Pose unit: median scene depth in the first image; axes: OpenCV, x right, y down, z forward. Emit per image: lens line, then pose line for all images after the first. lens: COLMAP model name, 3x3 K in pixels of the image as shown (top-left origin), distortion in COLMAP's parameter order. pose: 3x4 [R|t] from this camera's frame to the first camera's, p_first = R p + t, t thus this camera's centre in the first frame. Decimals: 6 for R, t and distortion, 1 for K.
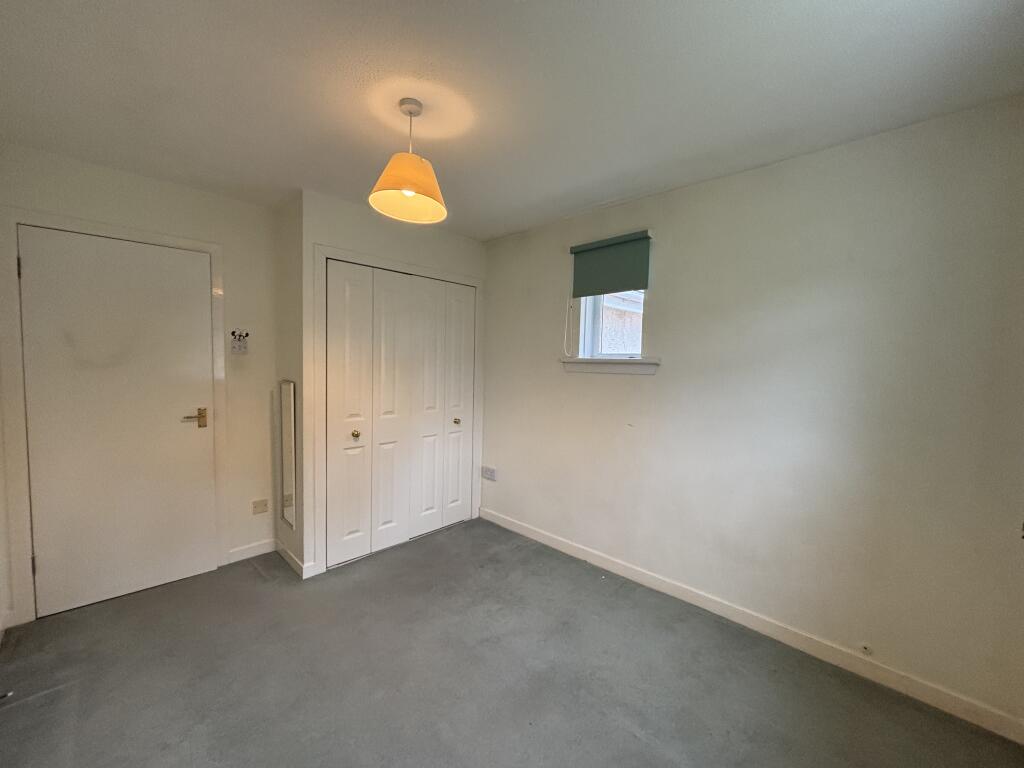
lens RADIAL K [[404.7, 0, 511.4], [0, 404.7, 384.1], [0, 0, 1]] dist [-0.000289, -0.000009]
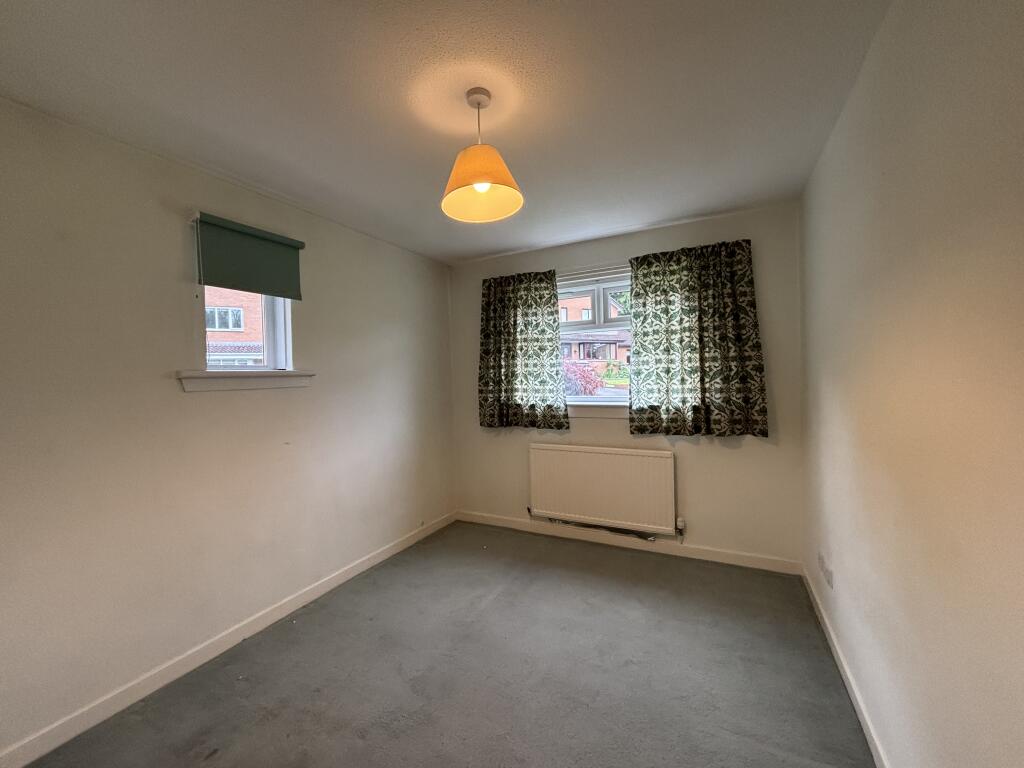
lens RADIAL K [[404.7, 0, 511.4], [0, 404.7, 384.1], [0, 0, 1]] dist [-0.000289, -0.000009]
pose [[-0.270852, -0.041647, 0.961720, -0.719252], [0.076138, 0.995007, 0.064532, -0.052579], [-0.959605, 0.090702, -0.266329, 0.743461]]
